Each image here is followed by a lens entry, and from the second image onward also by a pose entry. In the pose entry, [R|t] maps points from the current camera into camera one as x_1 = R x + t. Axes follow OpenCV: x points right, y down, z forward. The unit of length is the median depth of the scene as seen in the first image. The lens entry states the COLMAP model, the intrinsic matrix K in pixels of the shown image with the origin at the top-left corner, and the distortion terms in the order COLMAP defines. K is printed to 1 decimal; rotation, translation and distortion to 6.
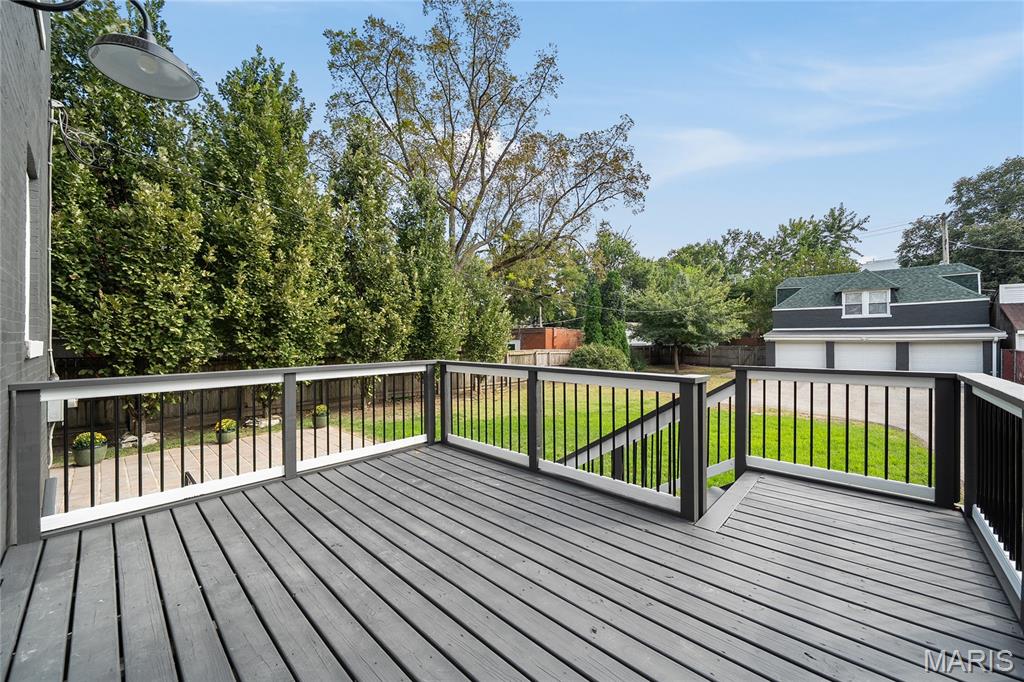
lens RADIAL K [[382.2, 0, 508.1], [0, 382.2, 340.9], [0, 0, 1]] dist [-0.000303, -0.000071]
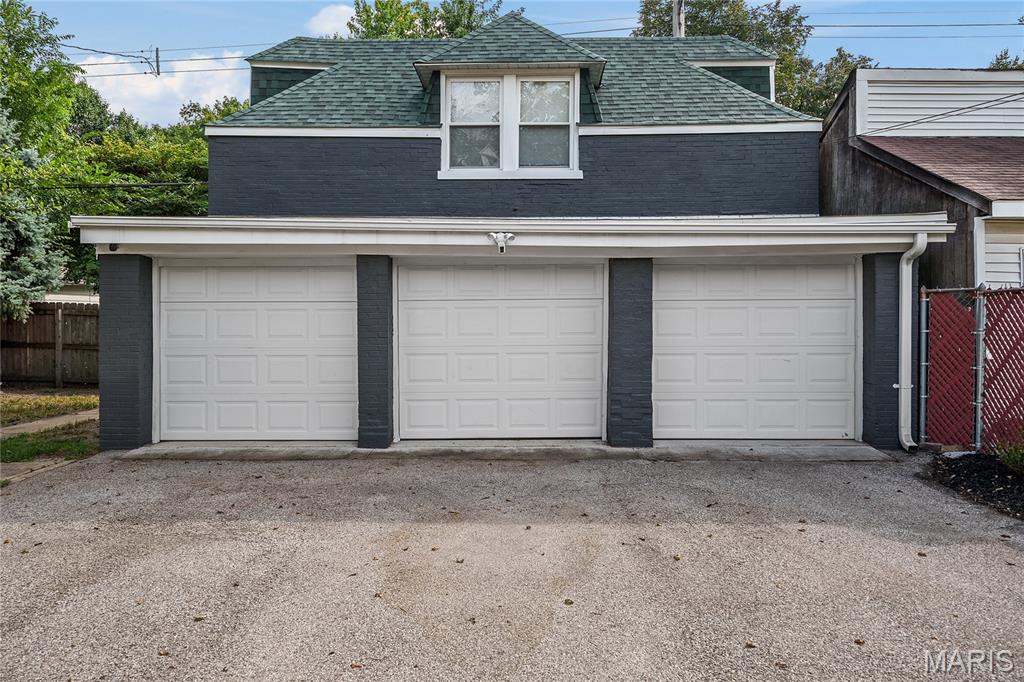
lens RADIAL K [[681.9, 0, 510.6], [0, 681.9, 334.0], [0, 0, 1]] dist [-0.006770, -0.000161]
pose [[0.739224, -0.012832, 0.673338, 0.648243], [-0.003412, 0.999734, 0.022798, 0.032885], [-0.673451, -0.019150, 0.738984, 0.682253]]
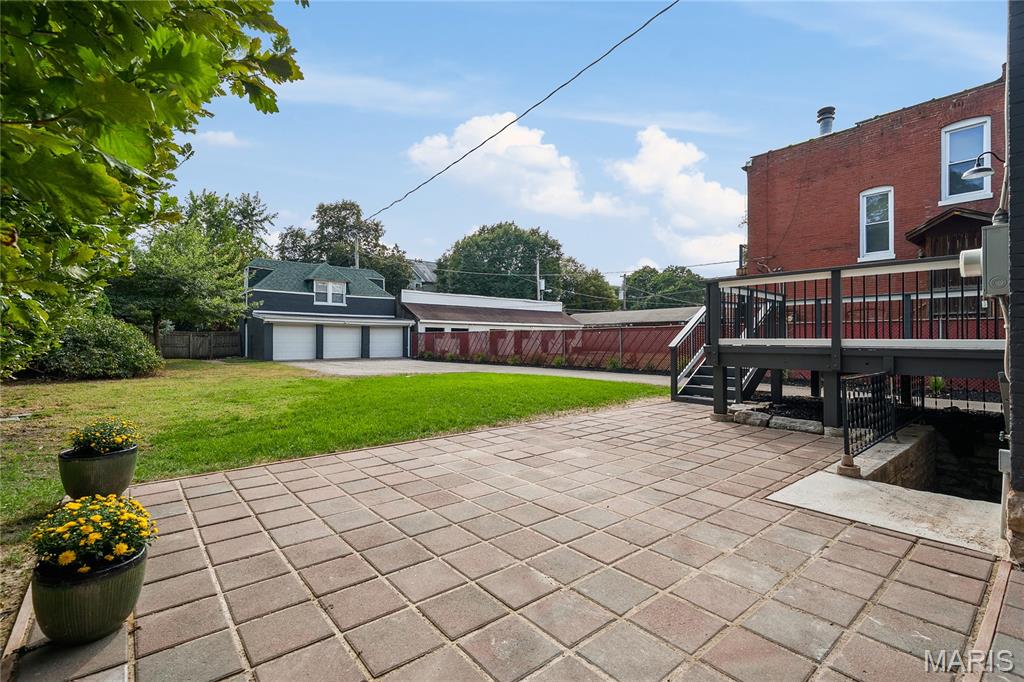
lens RADIAL K [[459.5, 0, 509.6], [0, 459.5, 339.9], [0, 0, 1]] dist [-0.001417, -0.000046]
pose [[0.123739, 0.006350, 0.992294, -0.364250], [-0.001374, 0.999980, -0.006228, 0.051216], [-0.992314, -0.000593, 0.123746, 0.310597]]
